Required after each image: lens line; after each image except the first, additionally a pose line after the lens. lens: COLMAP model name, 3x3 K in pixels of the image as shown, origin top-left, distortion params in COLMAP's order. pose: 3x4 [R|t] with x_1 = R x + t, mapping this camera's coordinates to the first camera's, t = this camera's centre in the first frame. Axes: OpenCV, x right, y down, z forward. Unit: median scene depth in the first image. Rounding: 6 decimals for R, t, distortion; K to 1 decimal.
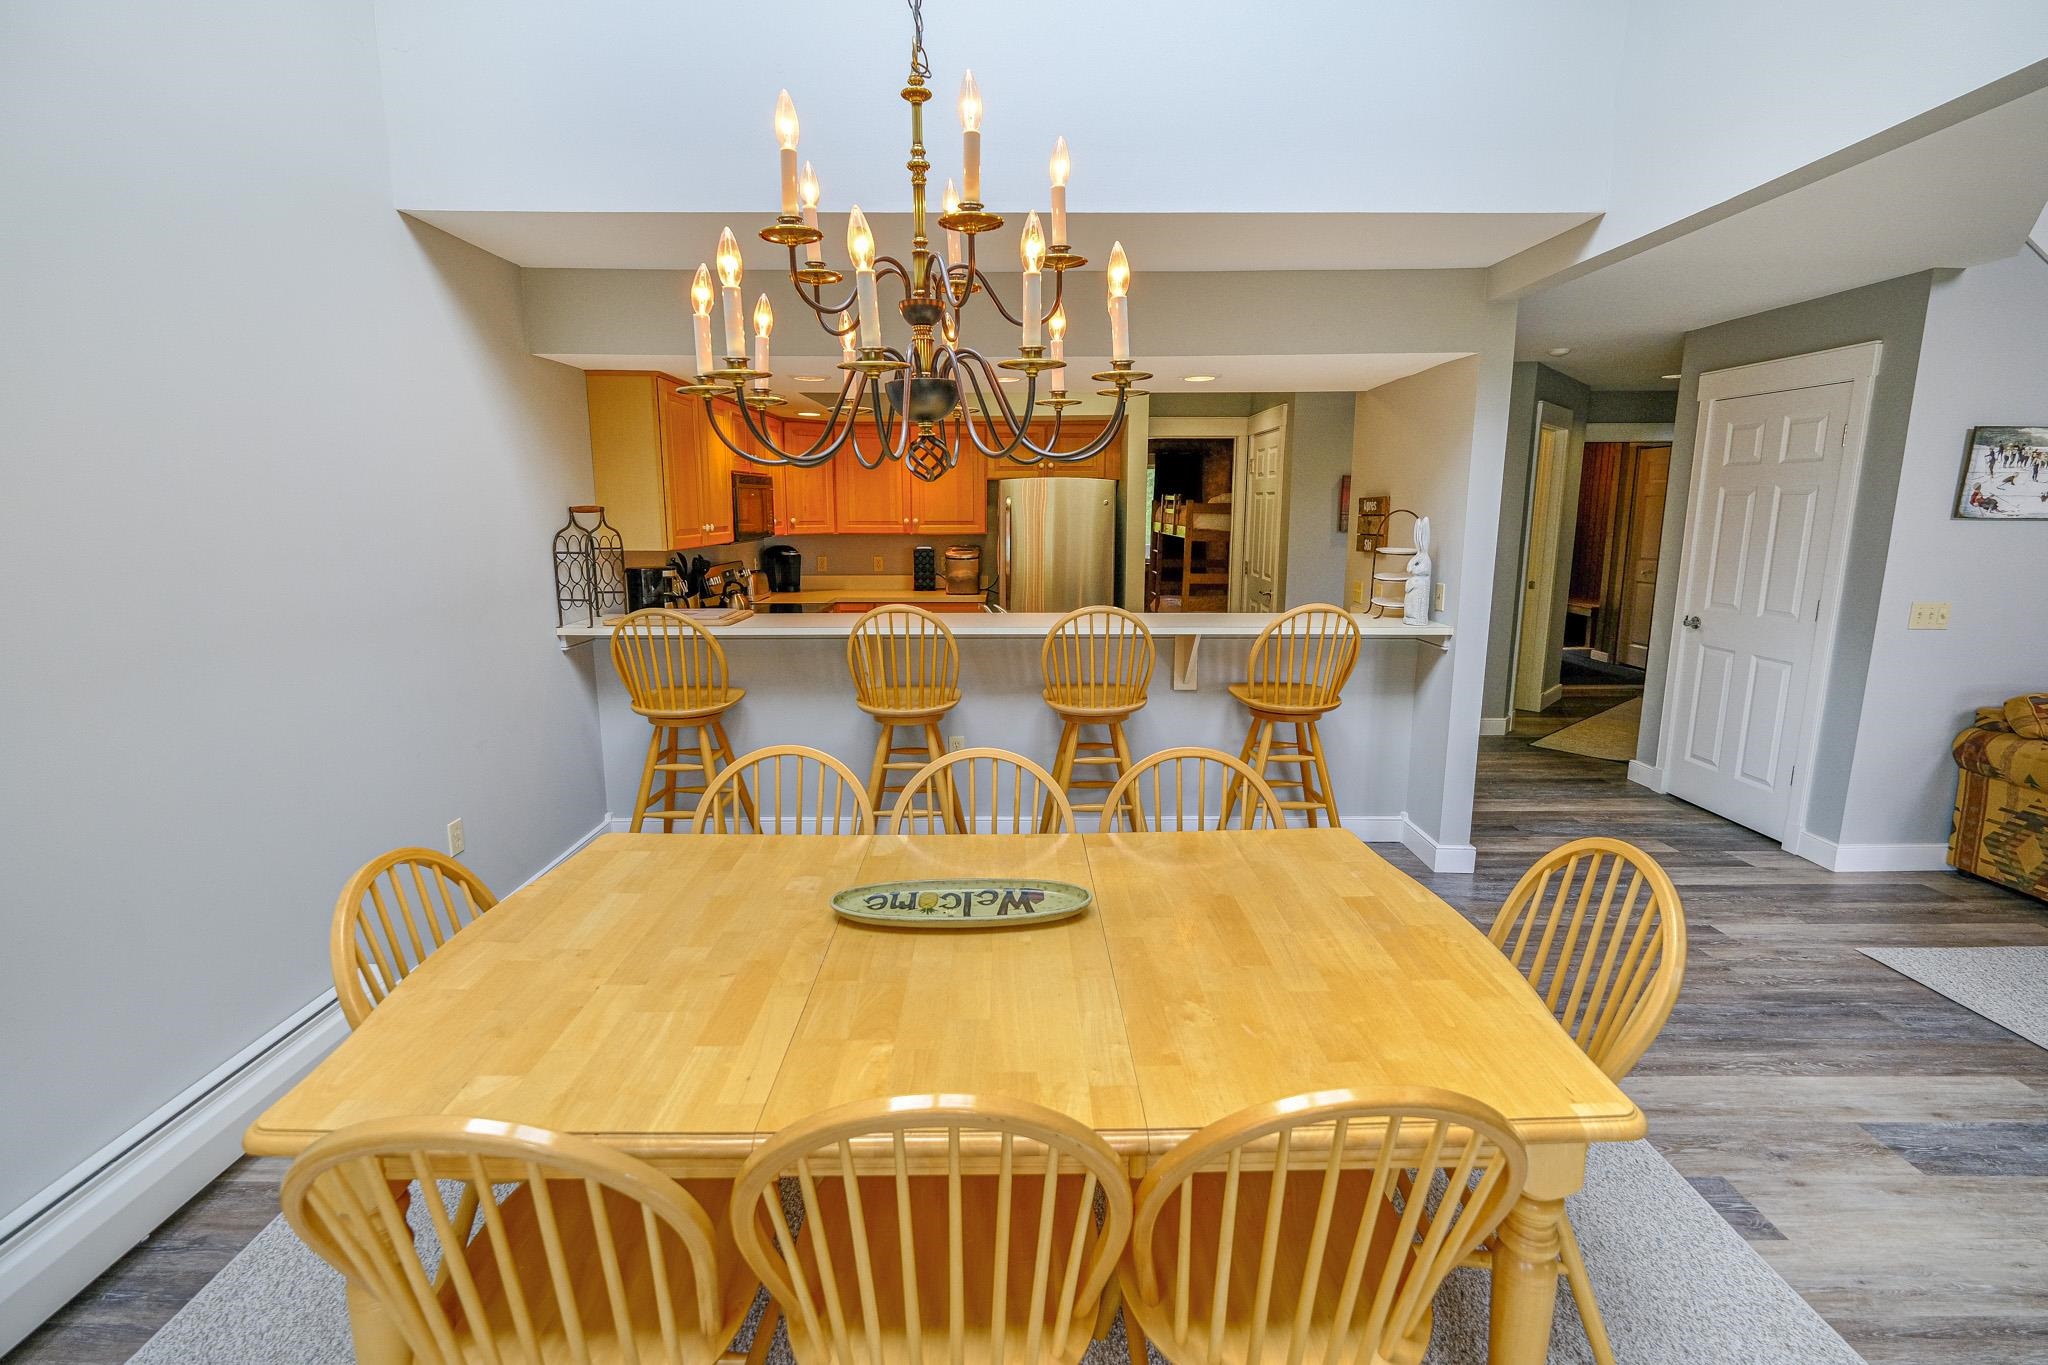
lens RADIAL K [[903.7, 0, 984.2], [0, 903.7, 663.0], [0, 0, 1]] dist [-0.005331, 0.001663]
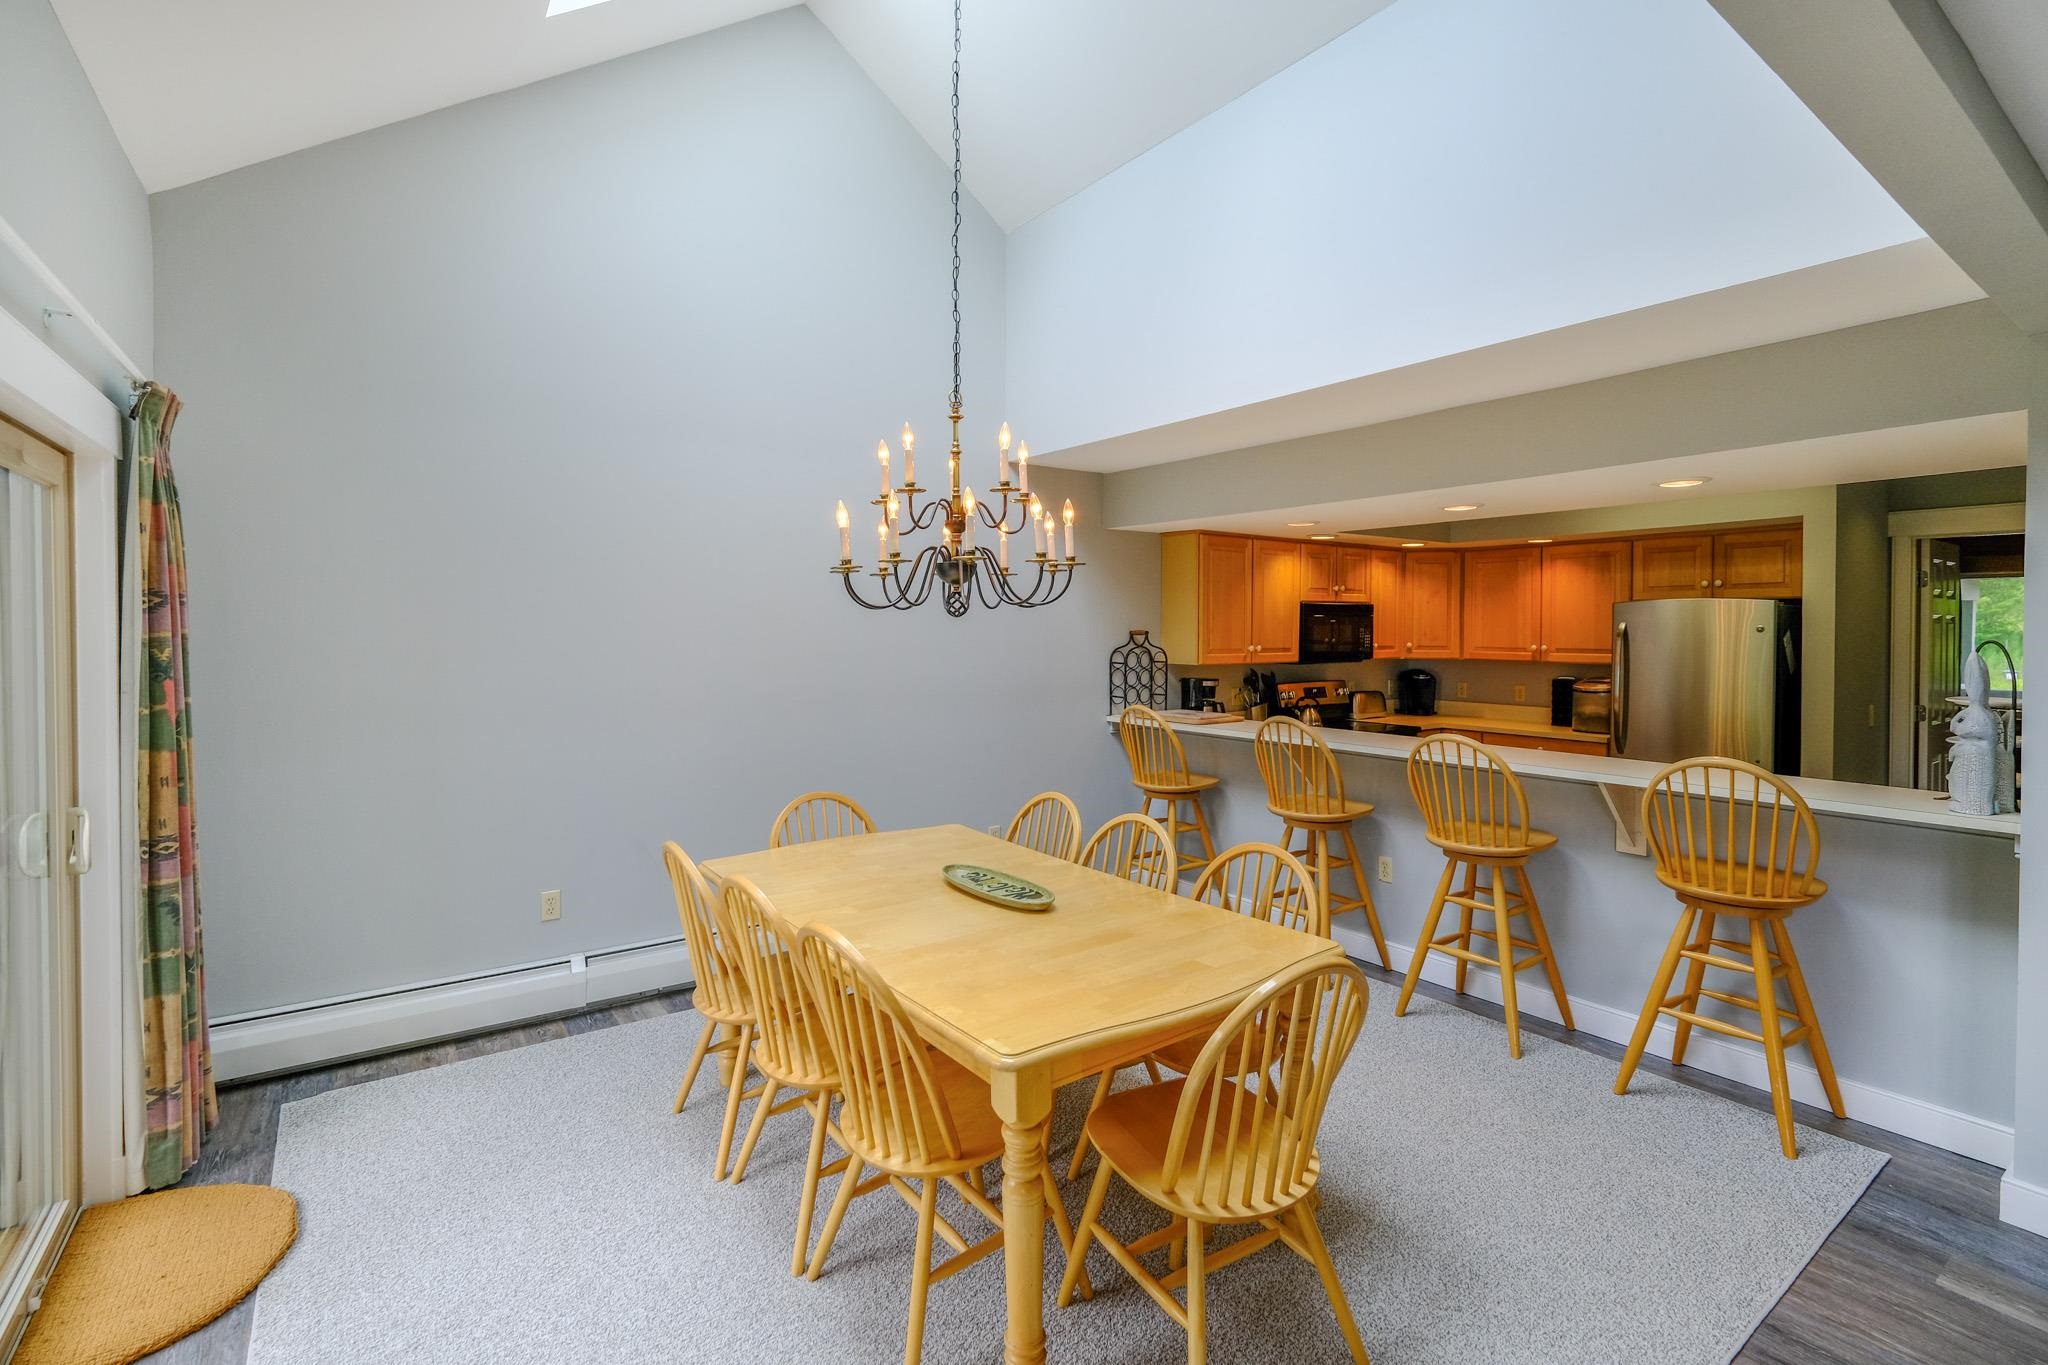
lens RADIAL K [[903.7, 0, 944.4], [0, 903.7, 626.9], [0, 0, 1]] dist [-0.005331, 0.001663]
pose [[0.554624, 0.002065, -0.832099, 0.479549], [-0.146998, 0.984512, -0.095537, -0.003121], [0.819014, 0.175304, 0.546337, 0.004179]]
